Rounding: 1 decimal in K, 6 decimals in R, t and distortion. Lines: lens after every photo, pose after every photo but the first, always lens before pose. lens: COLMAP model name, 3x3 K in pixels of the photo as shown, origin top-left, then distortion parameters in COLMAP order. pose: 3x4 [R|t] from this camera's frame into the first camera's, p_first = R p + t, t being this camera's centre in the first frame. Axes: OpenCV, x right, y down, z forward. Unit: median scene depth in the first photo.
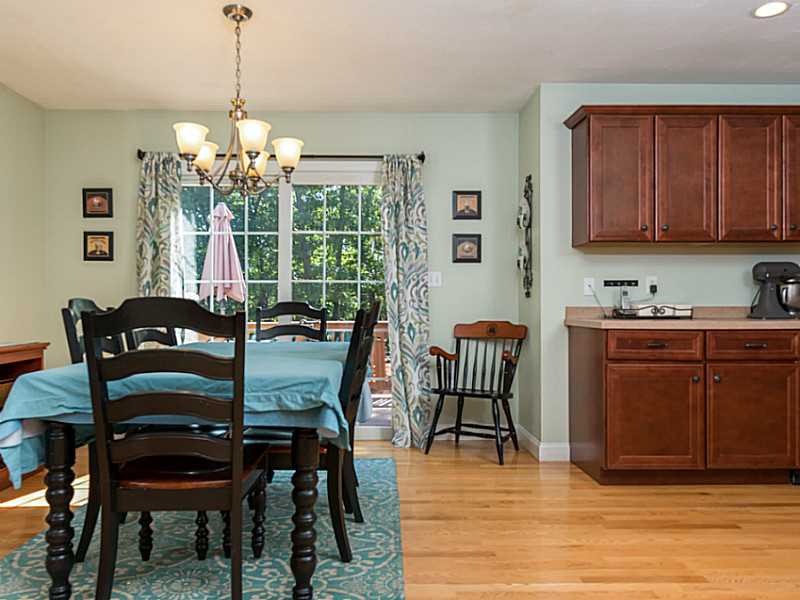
lens RADIAL K [[602.6, 0, 400.0], [0, 602.6, 300.0], [0, 0, 1]] dist [0.001188, 0.004255]
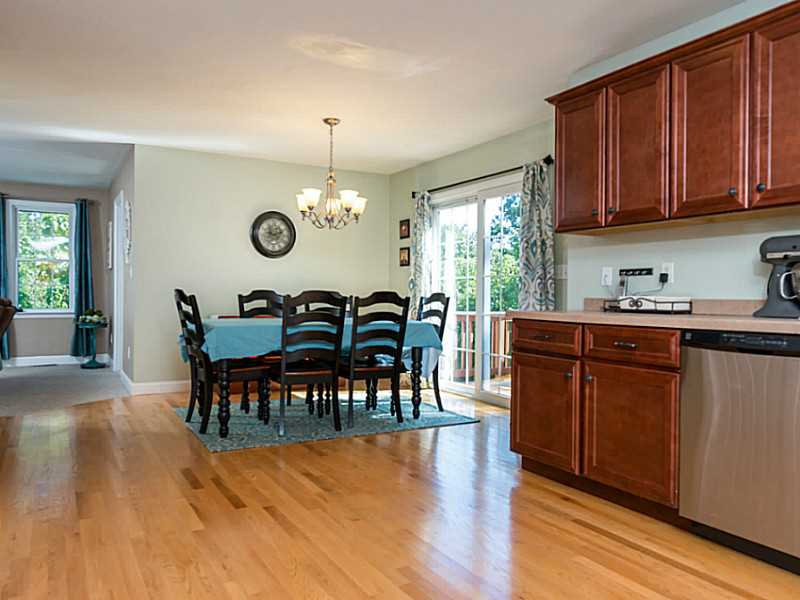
lens RADIAL K [[602.6, 0, 400.0], [0, 602.6, 300.0], [0, 0, 1]] dist [0.001188, 0.004255]
pose [[0.483267, 0.012798, -0.875379, 1.007848], [-0.001741, 0.999905, 0.013658, 0.001740], [0.875471, -0.005076, 0.483244, 0.274218]]
